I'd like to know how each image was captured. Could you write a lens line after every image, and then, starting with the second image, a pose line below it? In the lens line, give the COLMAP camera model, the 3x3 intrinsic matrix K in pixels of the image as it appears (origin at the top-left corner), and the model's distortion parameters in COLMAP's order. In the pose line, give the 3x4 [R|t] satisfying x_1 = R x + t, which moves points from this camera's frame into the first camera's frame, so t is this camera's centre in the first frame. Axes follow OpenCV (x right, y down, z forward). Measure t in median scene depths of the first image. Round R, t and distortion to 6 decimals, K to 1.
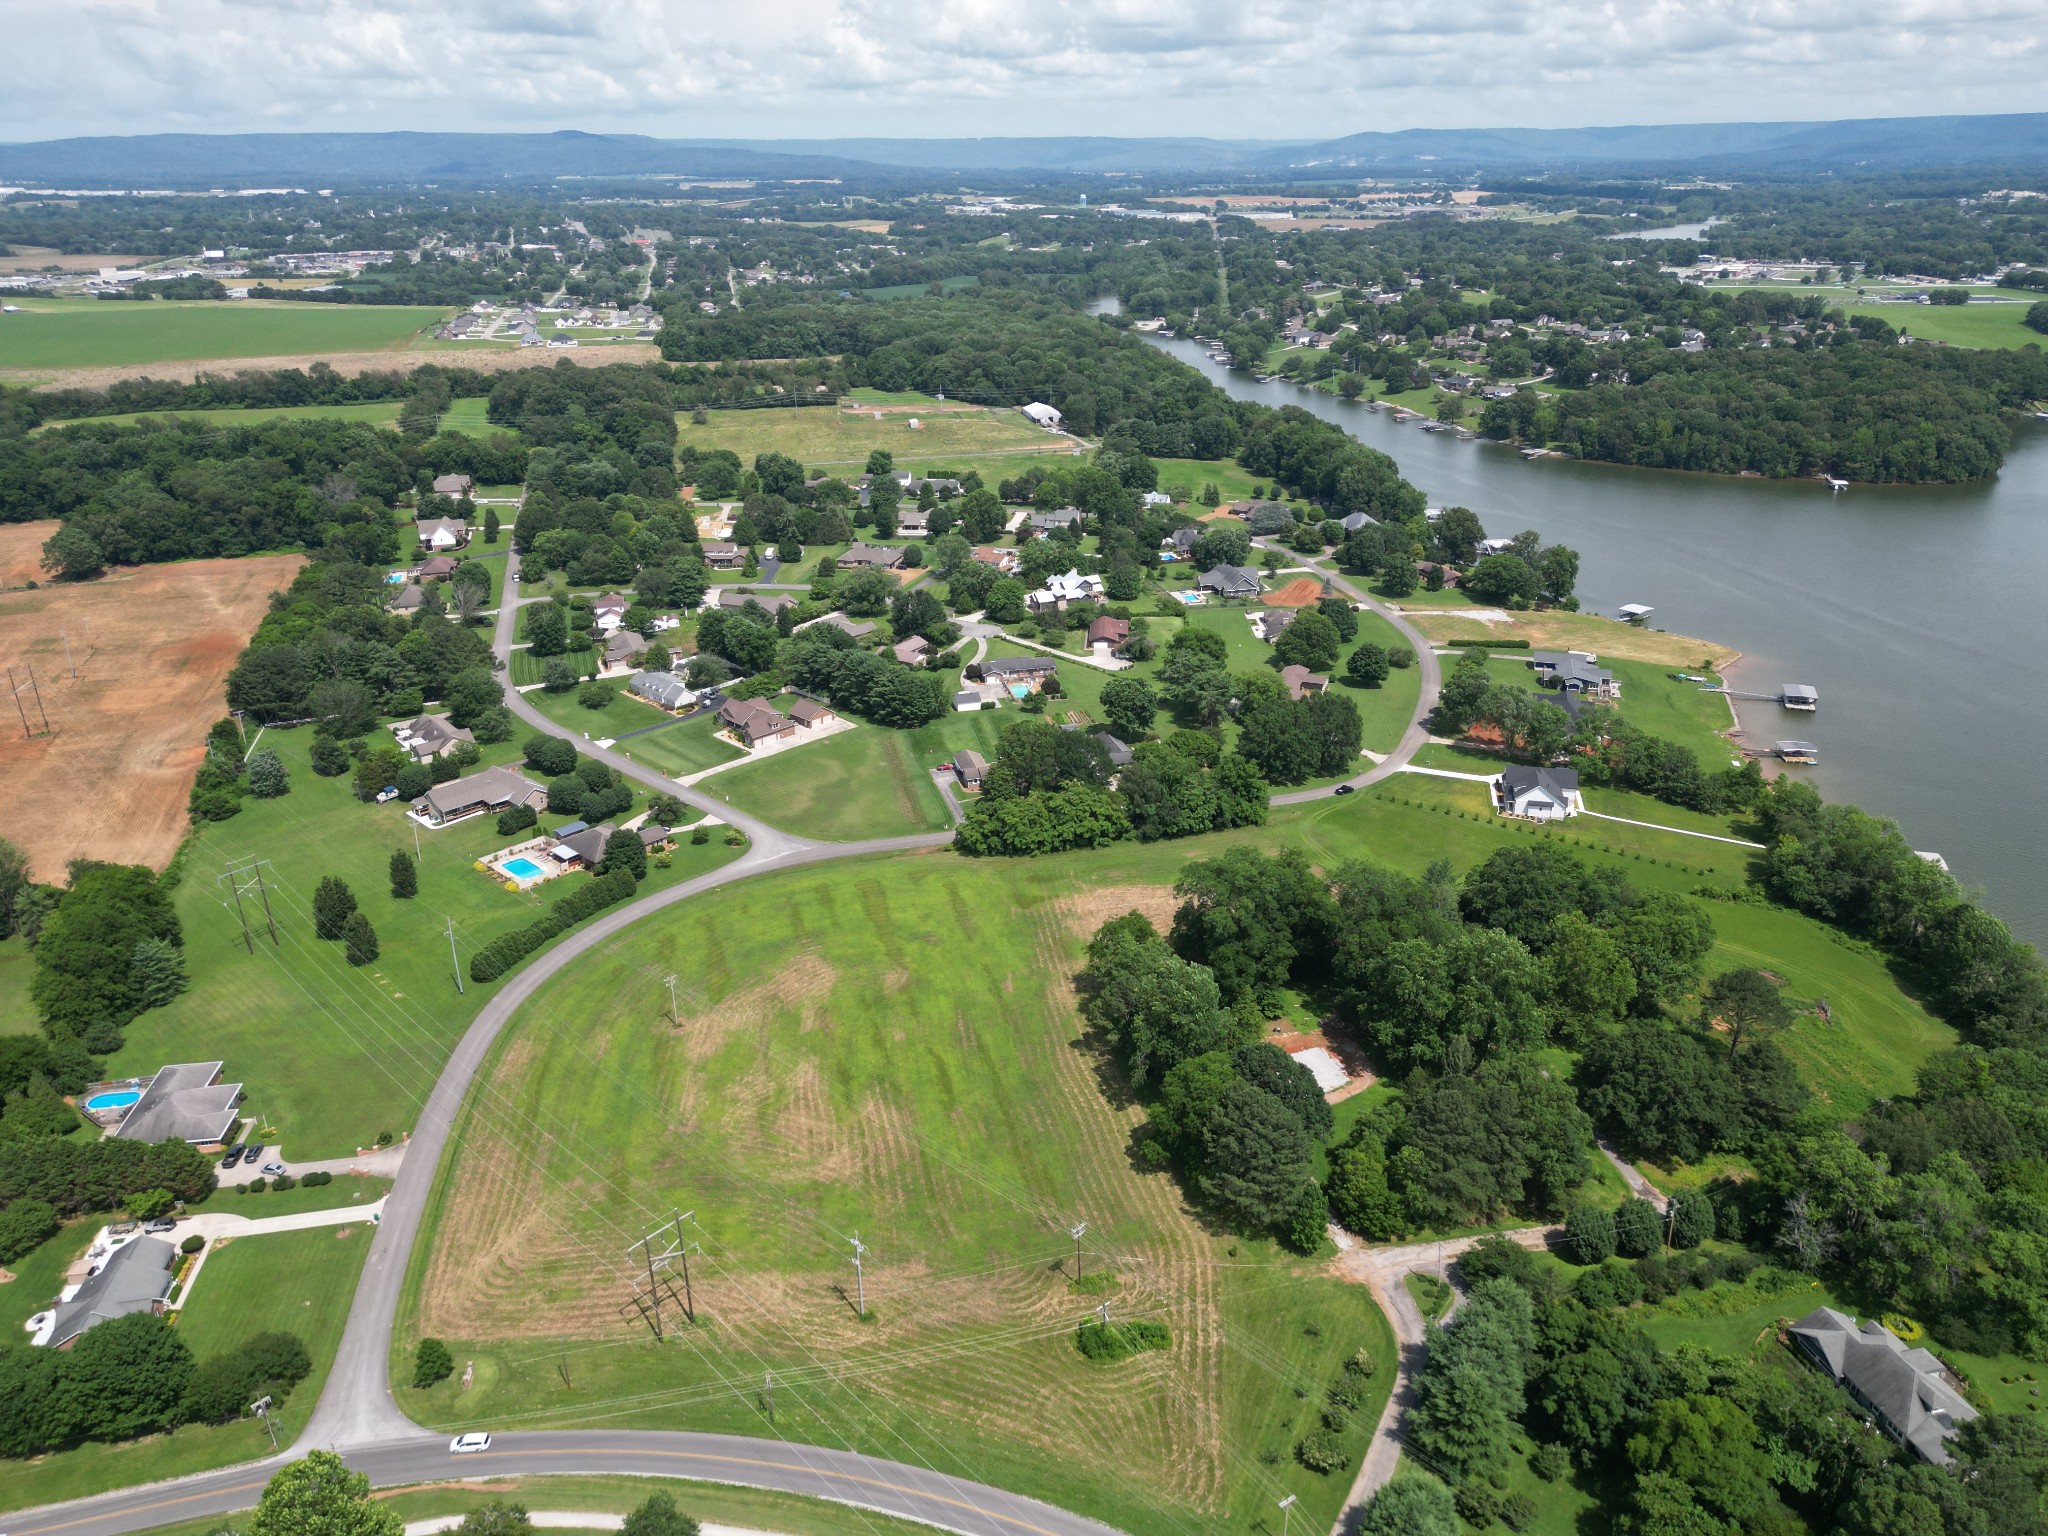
lens RADIAL K [[1449.4, 0, 1019.1], [0, 1449.4, 772.7], [0, 0, 1]] dist [0.070977, -0.062578]
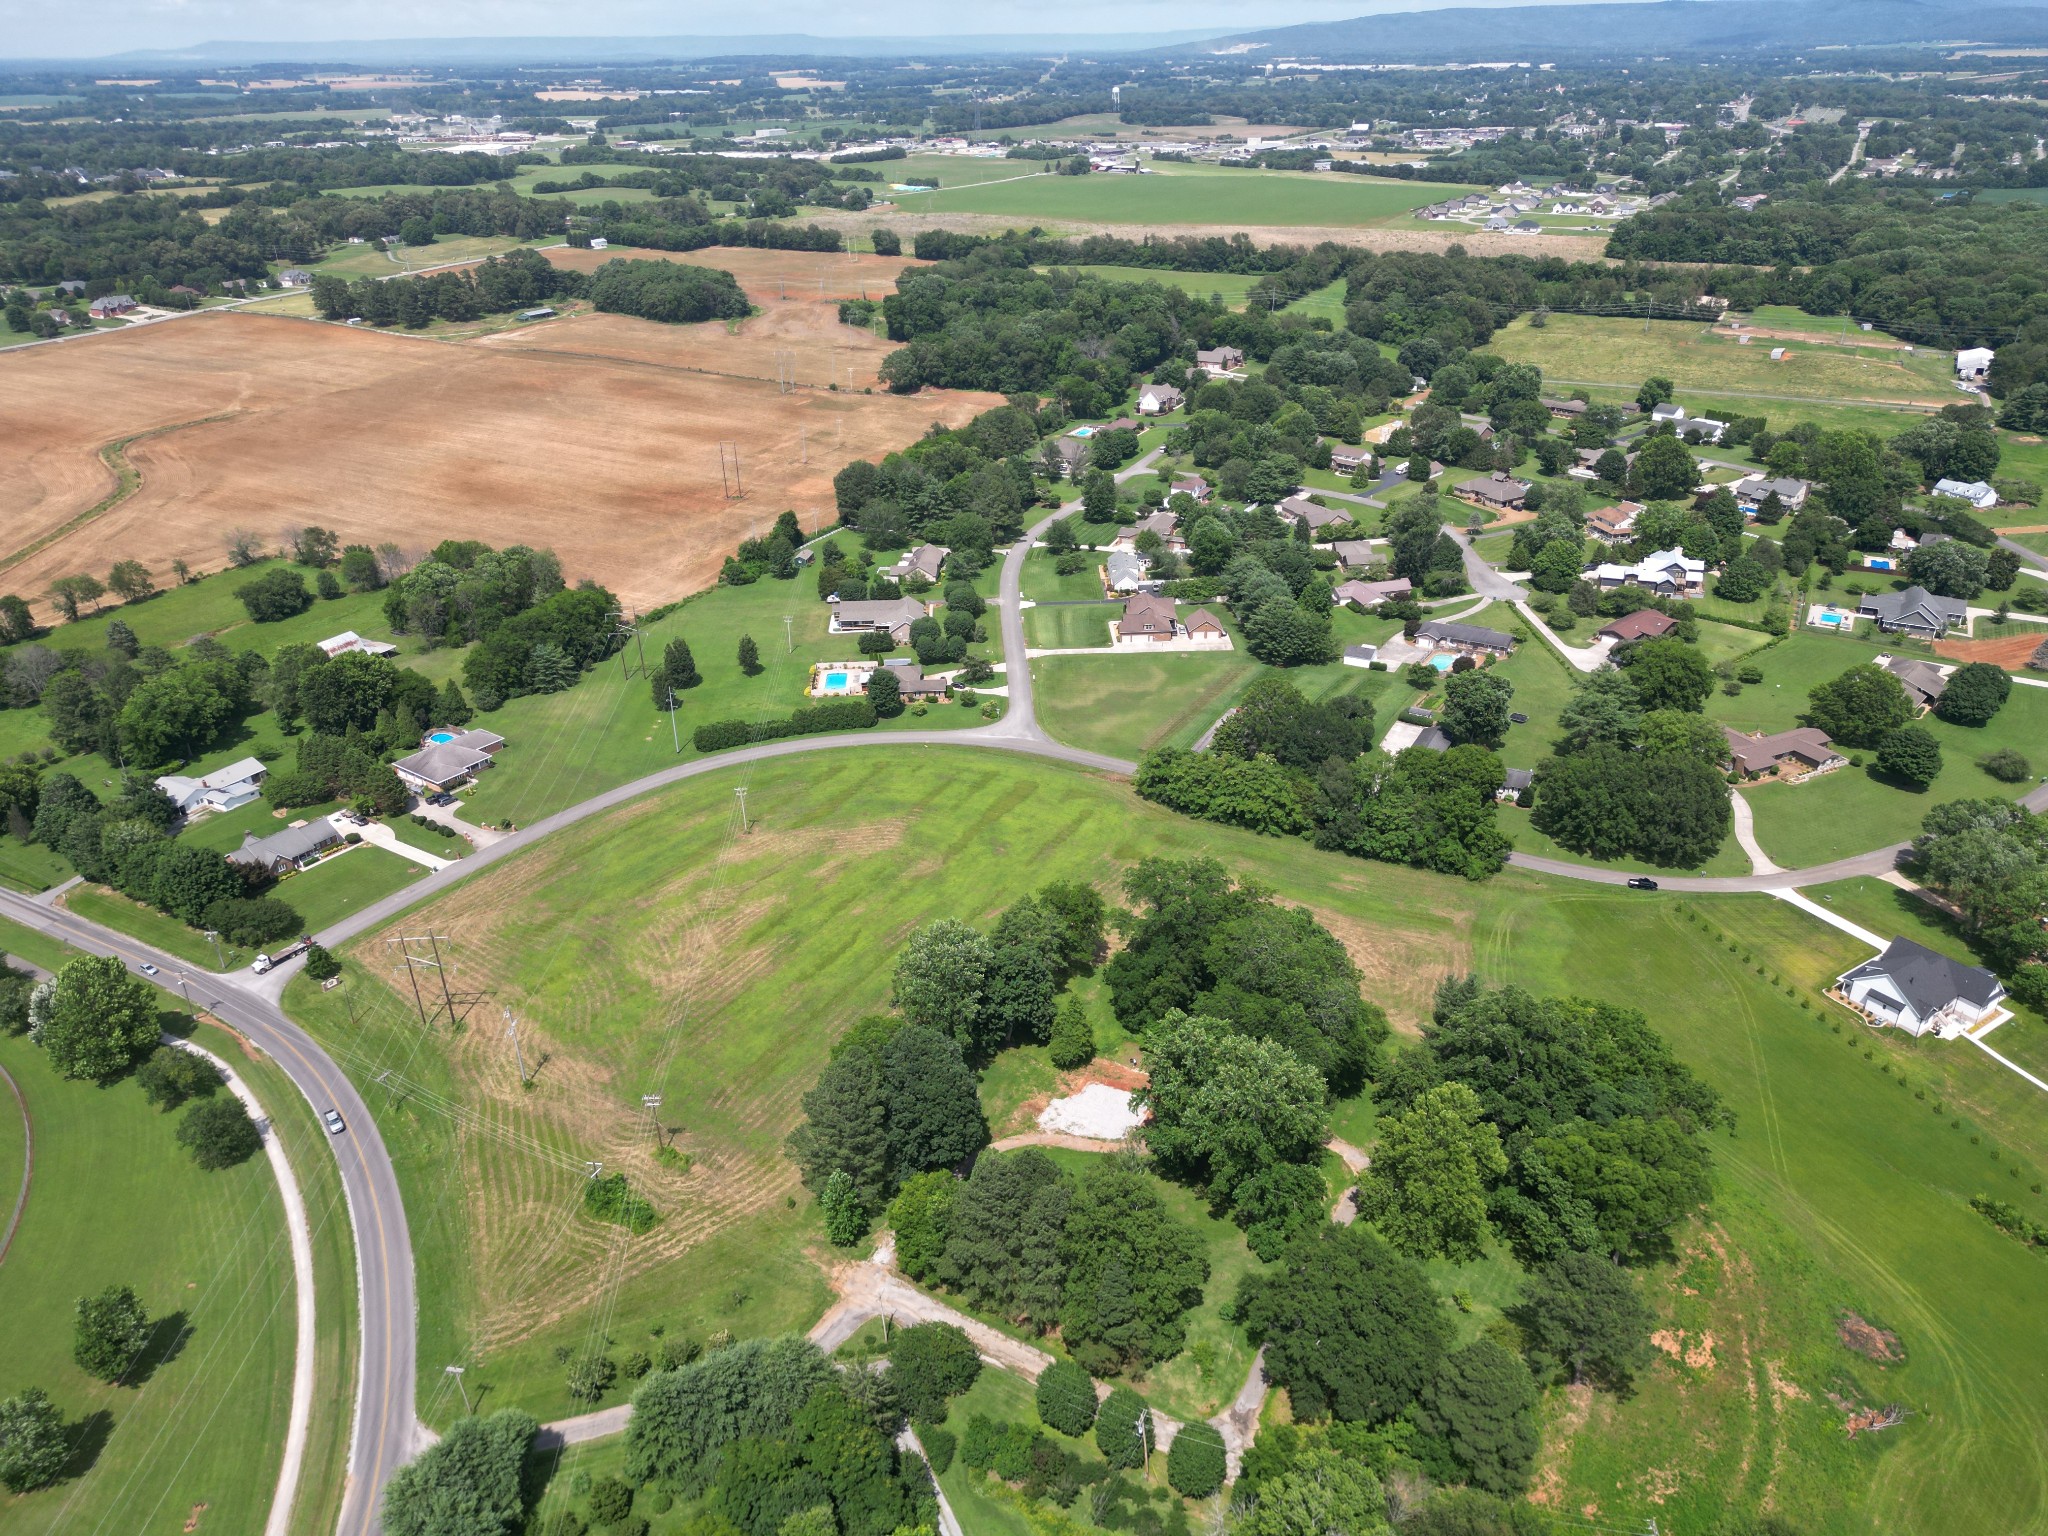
lens RADIAL K [[1449.4, 0, 1019.1], [0, 1449.4, 772.7], [0, 0, 1]] dist [0.070977, -0.062578]
pose [[0.718315, 0.309629, -0.623020, 0.399555], [-0.264112, 0.949829, 0.167538, -0.076306], [0.643637, 0.044201, 0.764053, 0.176704]]
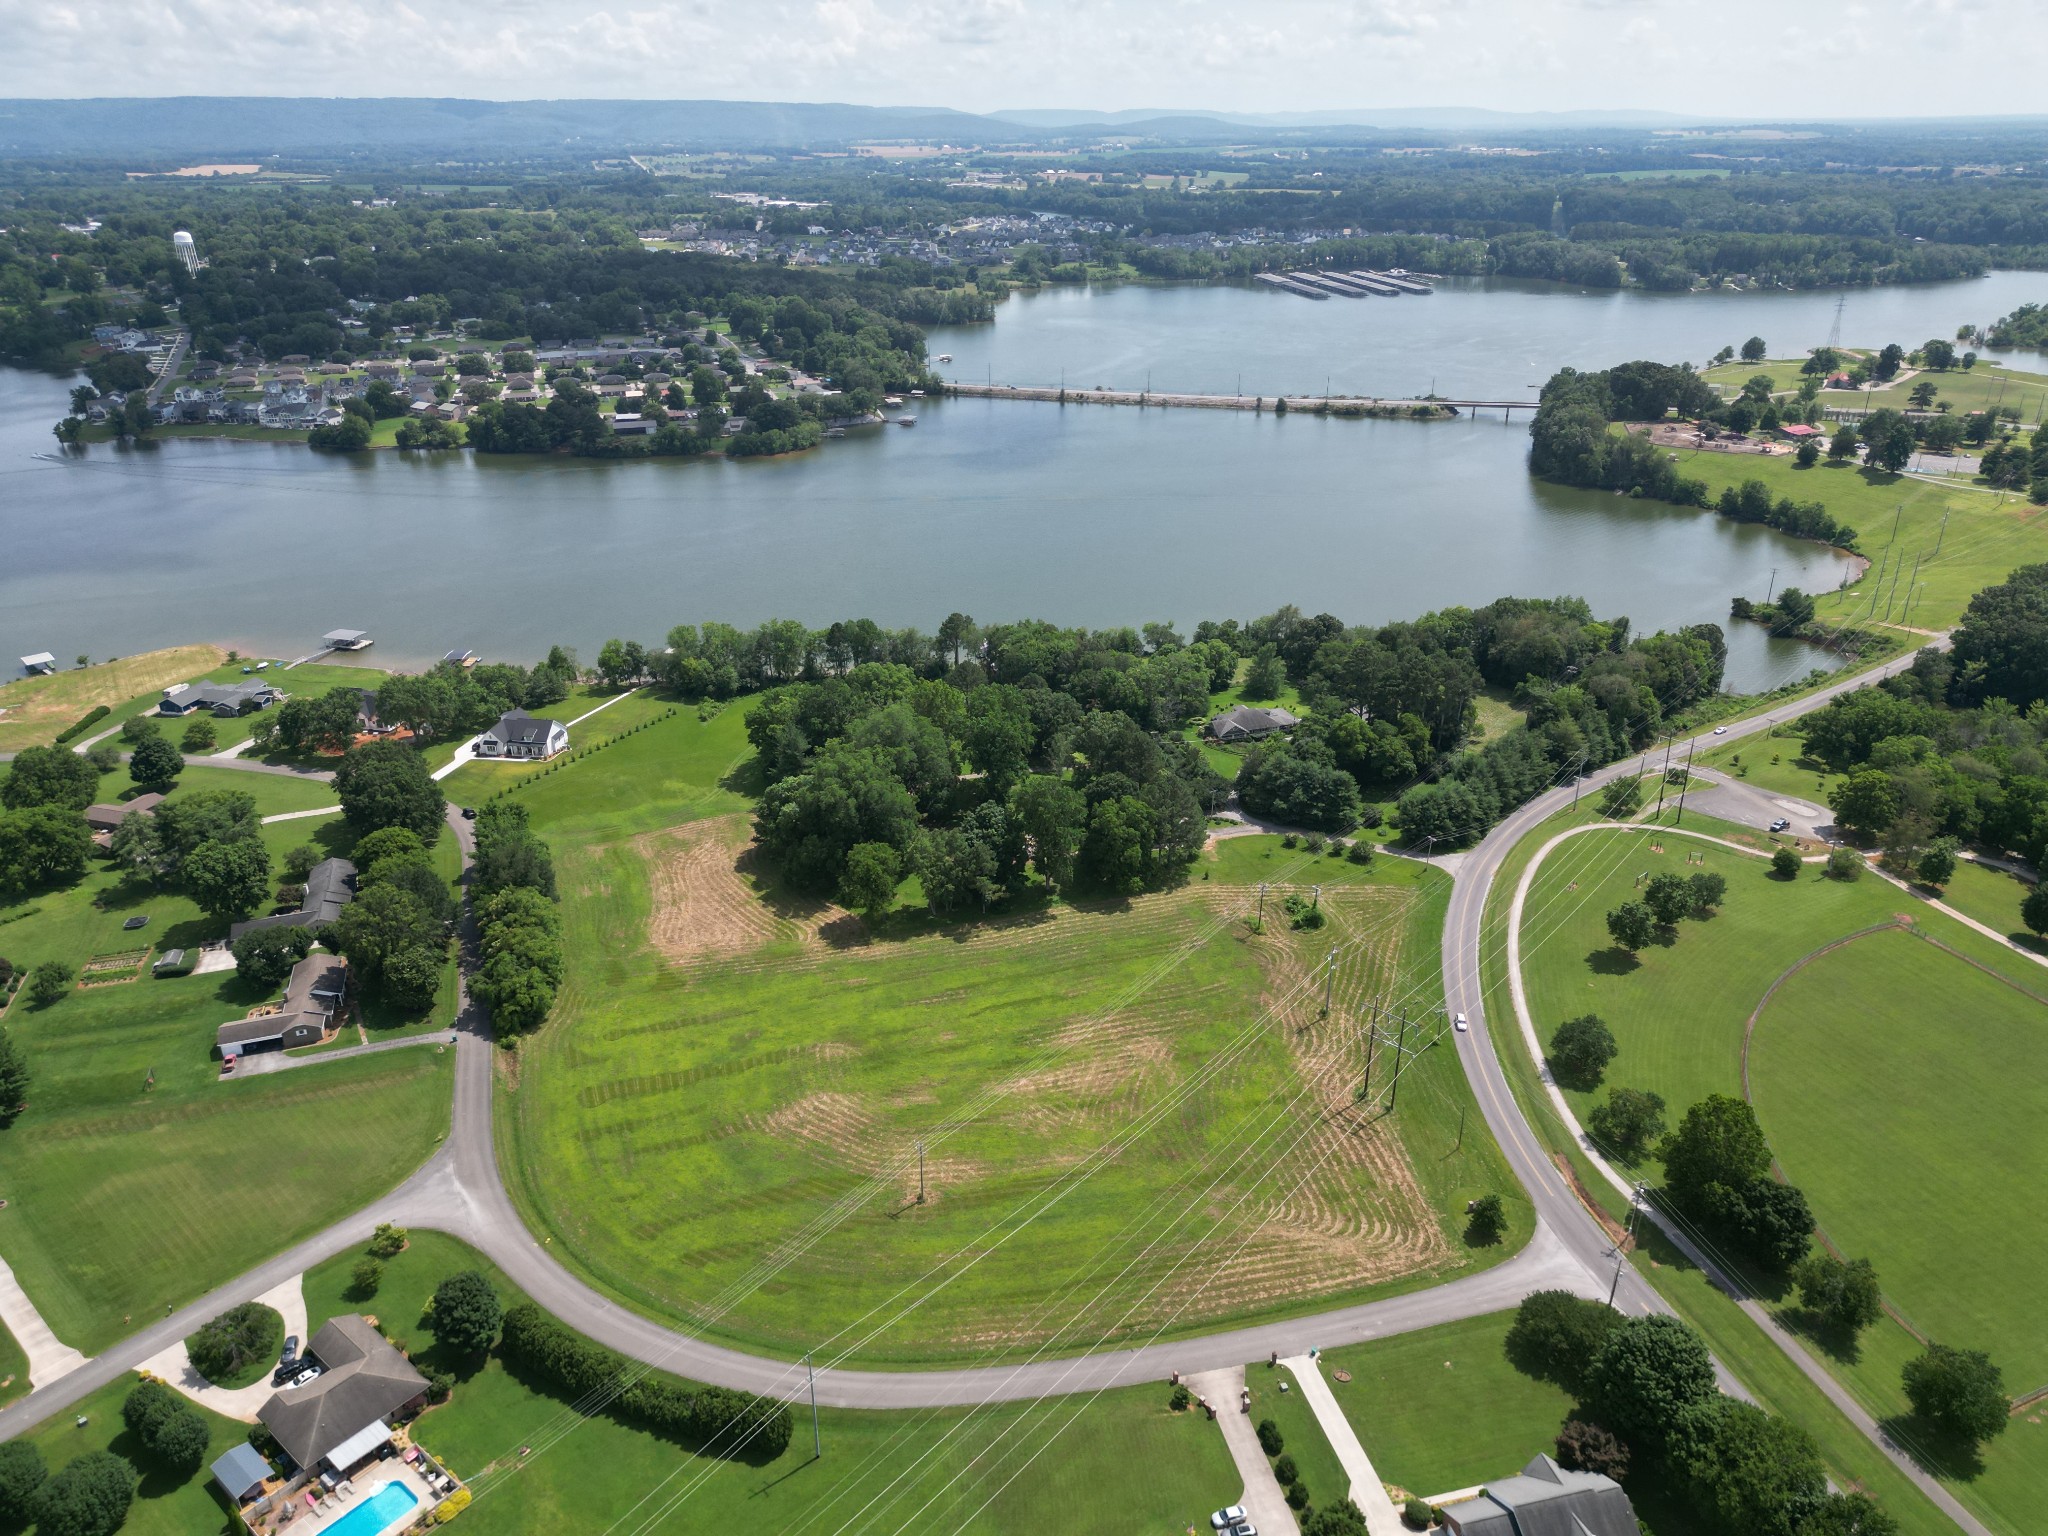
lens RADIAL K [[1449.4, 0, 1019.1], [0, 1449.4, 772.7], [0, 0, 1]] dist [0.070977, -0.062578]
pose [[-0.074671, -0.397038, 0.914760, -0.581769], [0.411355, 0.823374, 0.390951, -0.207992], [-0.908412, 0.405483, 0.101841, 0.503982]]
